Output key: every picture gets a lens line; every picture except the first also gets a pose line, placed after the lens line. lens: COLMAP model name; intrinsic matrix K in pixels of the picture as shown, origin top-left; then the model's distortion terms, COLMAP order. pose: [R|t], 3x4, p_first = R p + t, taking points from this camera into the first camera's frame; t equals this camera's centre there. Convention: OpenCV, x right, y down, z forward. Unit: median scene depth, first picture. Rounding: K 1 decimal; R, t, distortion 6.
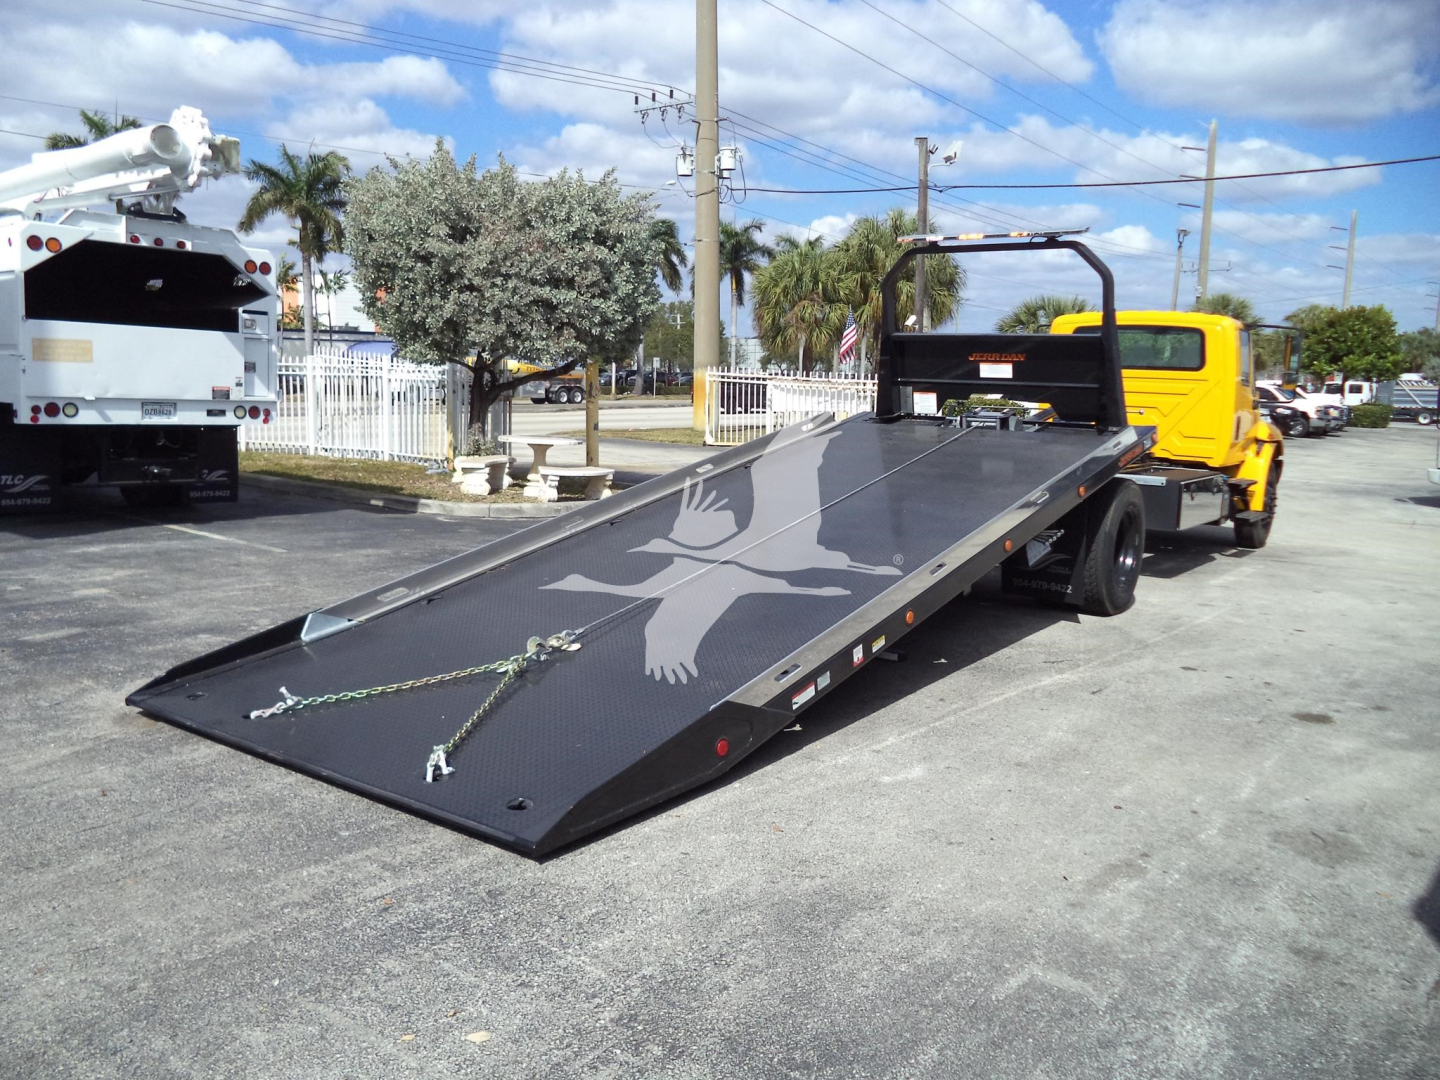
lens RADIAL K [[1152.5, 0, 735.1], [0, 1152.5, 545.9], [0, 0, 1]] dist [0.006881, -0.046211]
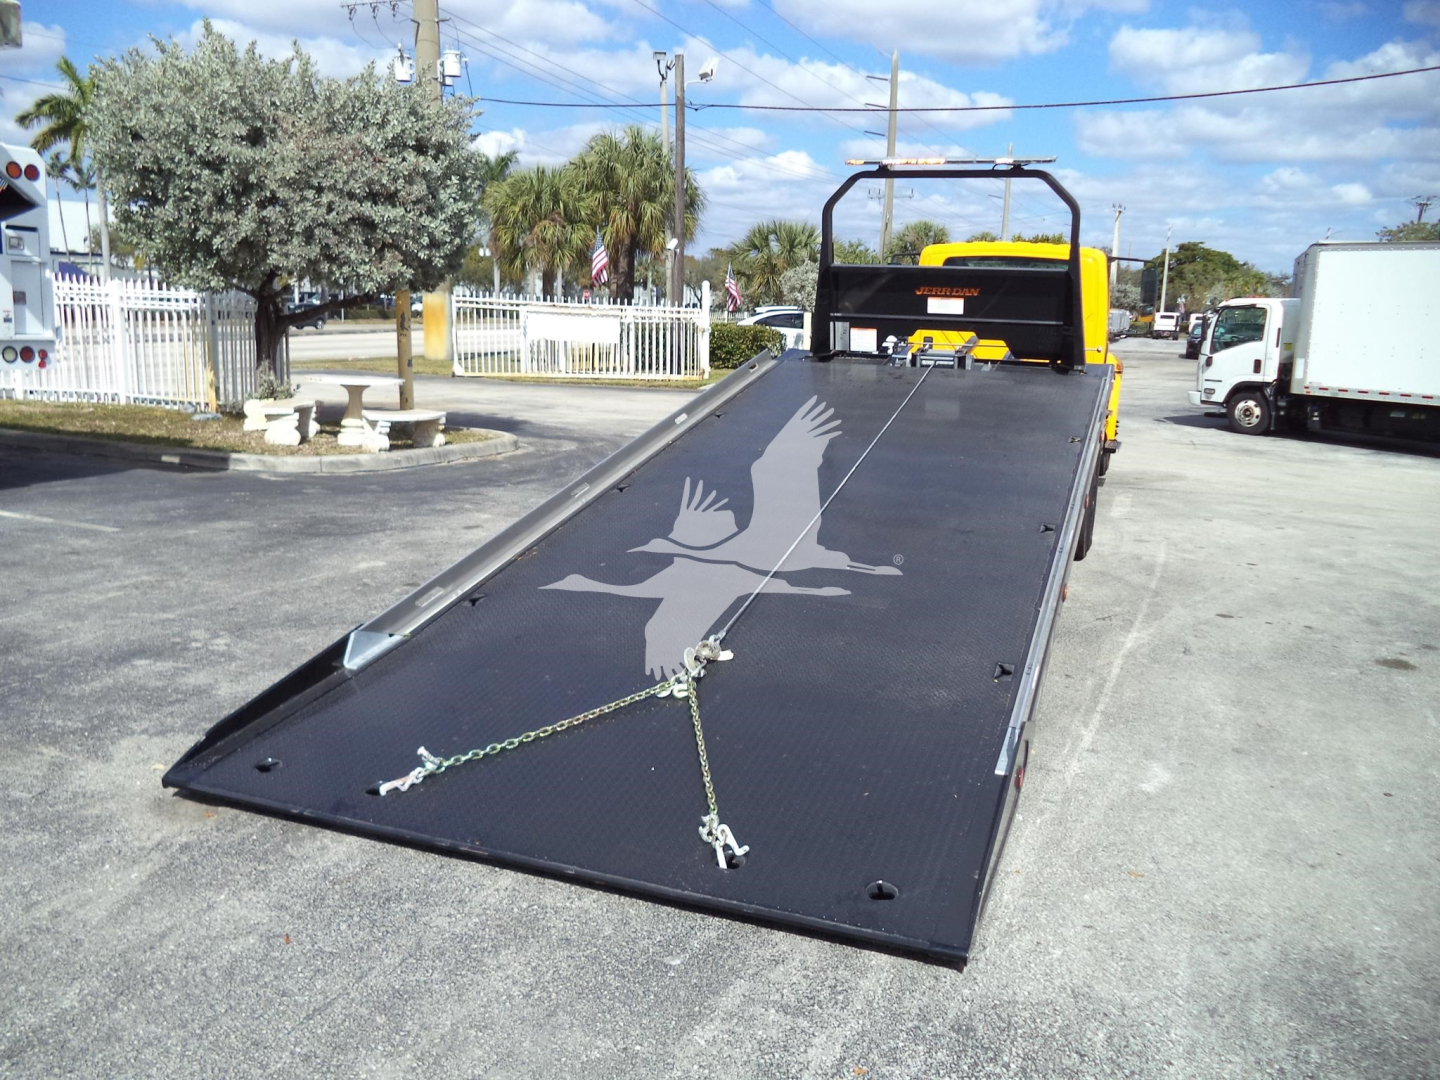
lens RADIAL K [[1155.2, 0, 720.0], [0, 1155.2, 540.0], [0, 0, 1]] dist [-0.013514, -0.003921]
pose [[0.965827, -0.050170, 0.254285, -0.141323], [0.034659, 0.997276, 0.065117, -0.019622], [-0.256859, -0.054079, 0.964935, 0.085863]]
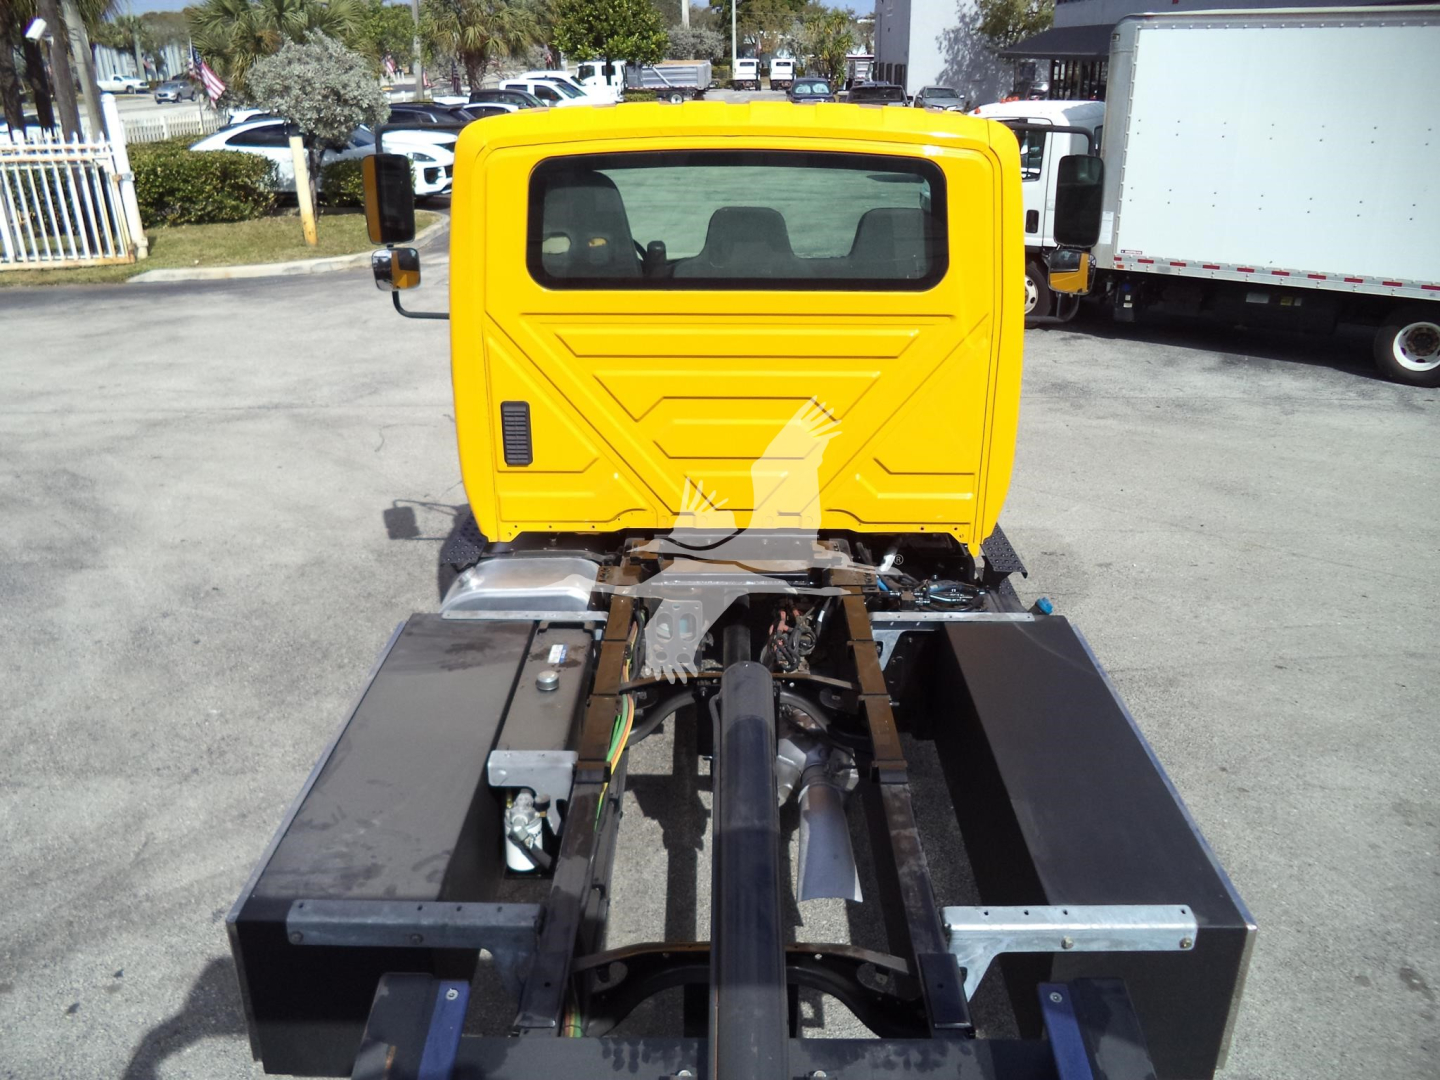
lens RADIAL K [[1156.4, 0, 706.8], [0, 1156.4, 535.9], [0, 0, 1]] dist [-0.025472, -0.006461]
pose [[0.817546, -0.253106, 0.517258, 0.144210], [0.114451, 0.951728, 0.284807, -0.166680], [-0.564375, -0.173642, 0.807050, 0.676180]]
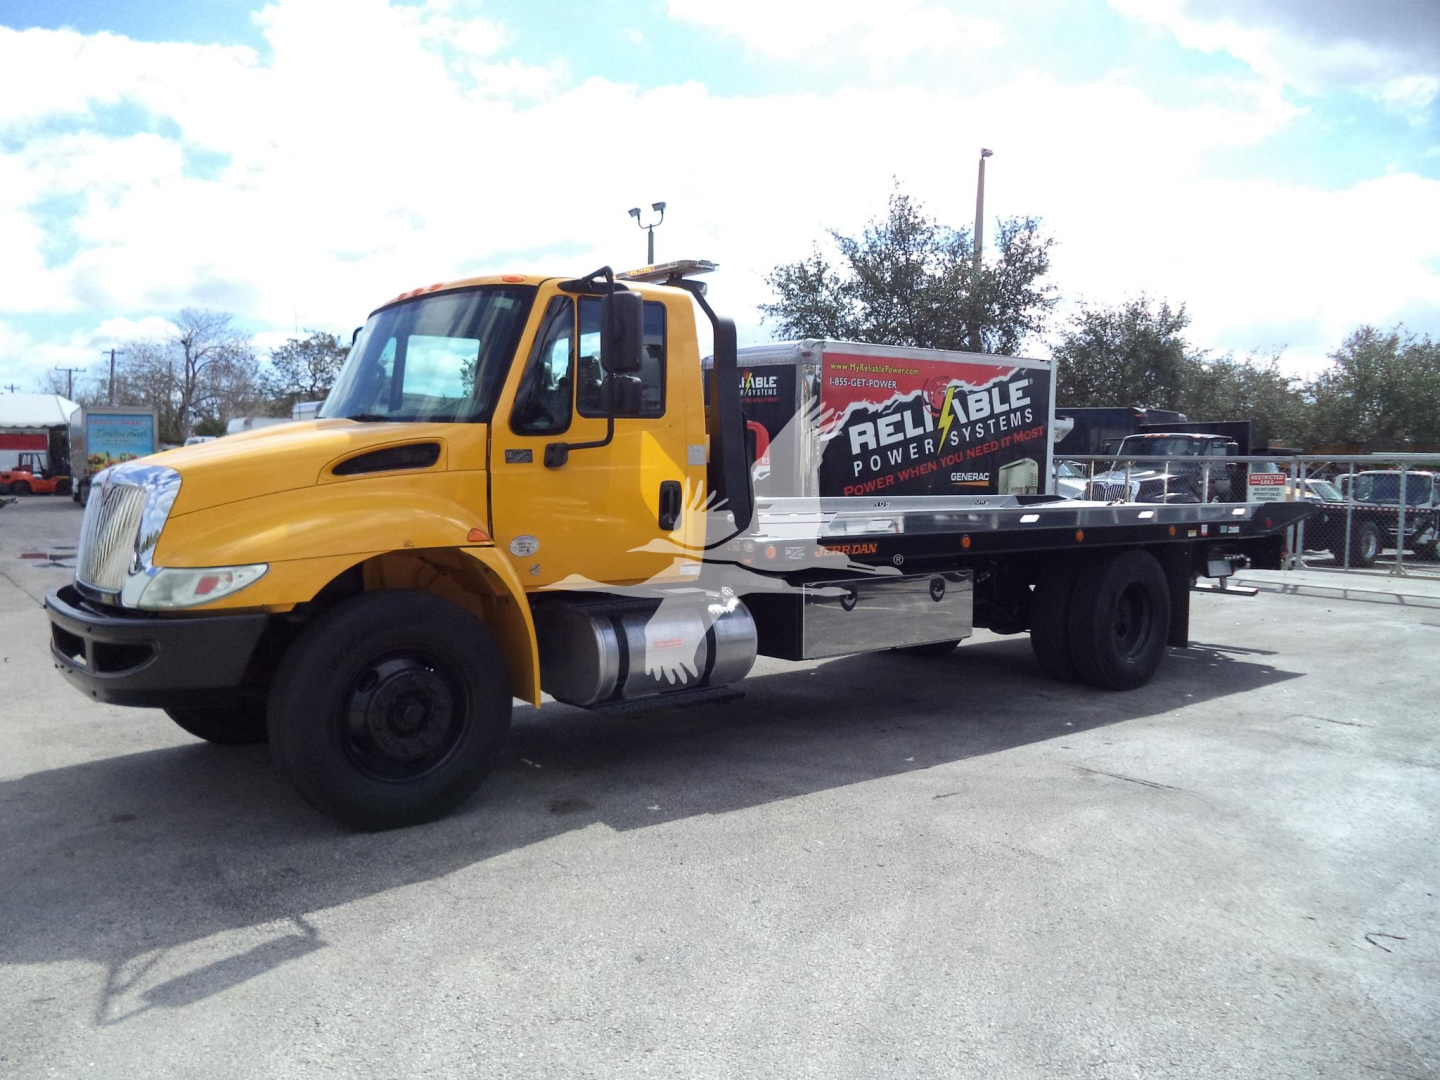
lens RADIAL K [[1156.4, 0, 706.8], [0, 1156.4, 535.9], [0, 0, 1]] dist [-0.025472, -0.006461]
pose [[-0.965316, -0.066980, 0.252348, 0.145413], [-0.016433, 0.980203, 0.197310, -0.185966], [-0.260568, 0.186320, -0.947306, 1.399490]]
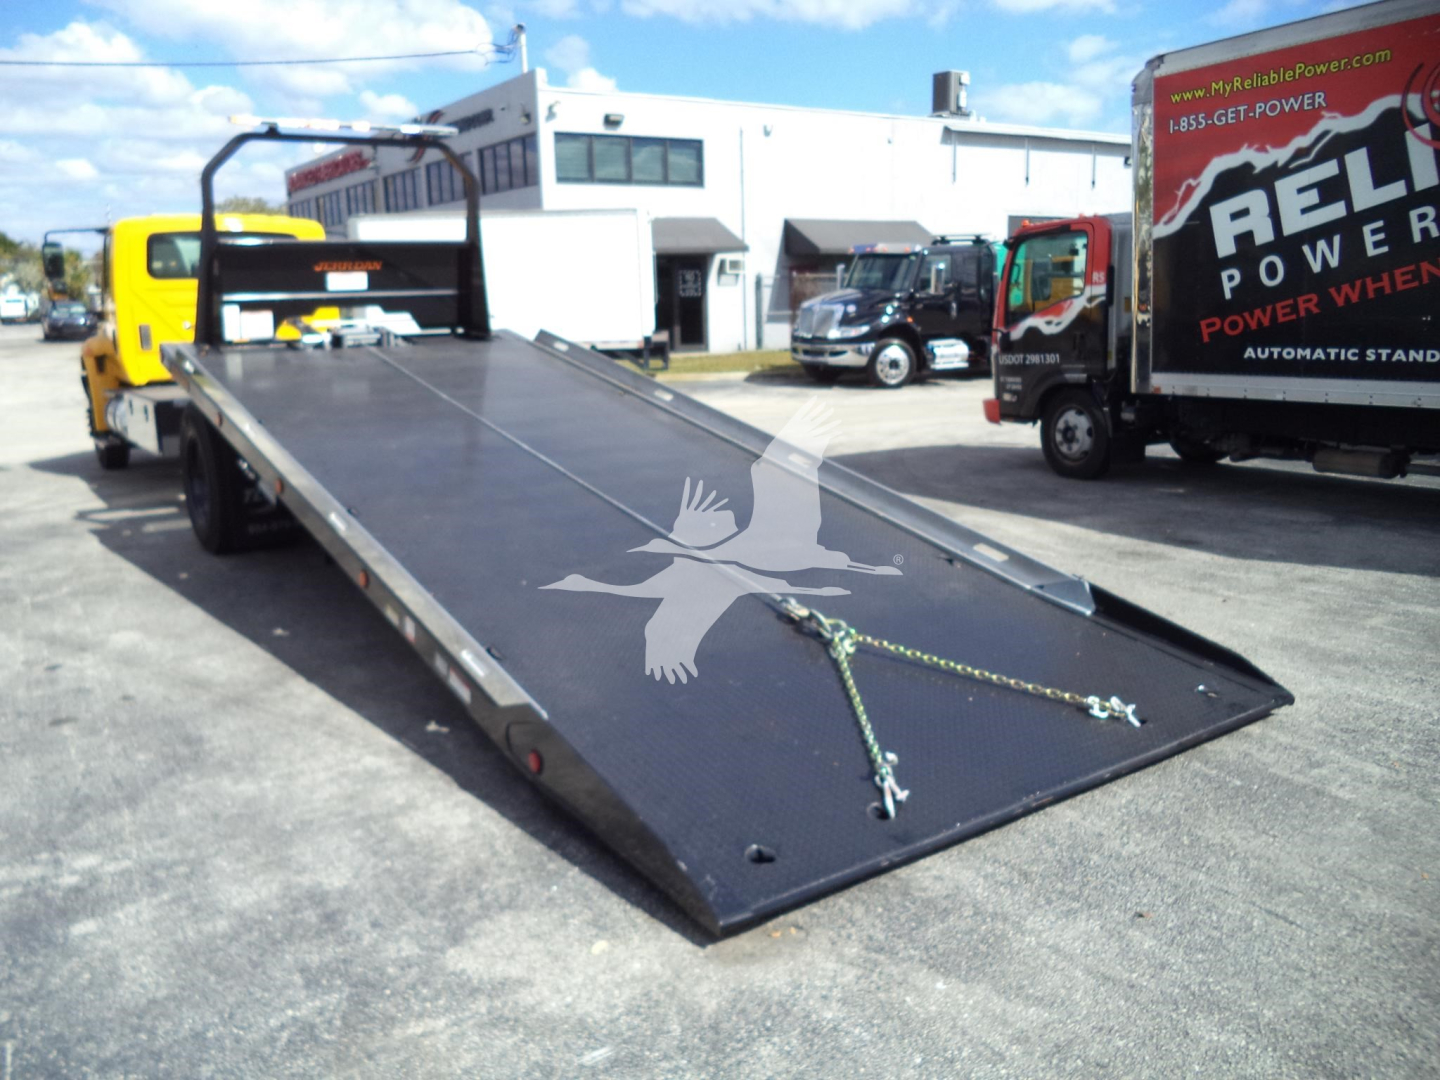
lens RADIAL K [[1156.4, 0, 706.8], [0, 1156.4, 535.9], [0, 0, 1]] dist [-0.025472, -0.006461]
pose [[0.334696, -0.231131, 0.913541, -0.376899], [0.164742, 0.968875, 0.184774, -0.055392], [-0.927814, 0.088655, 0.362356, 0.304573]]
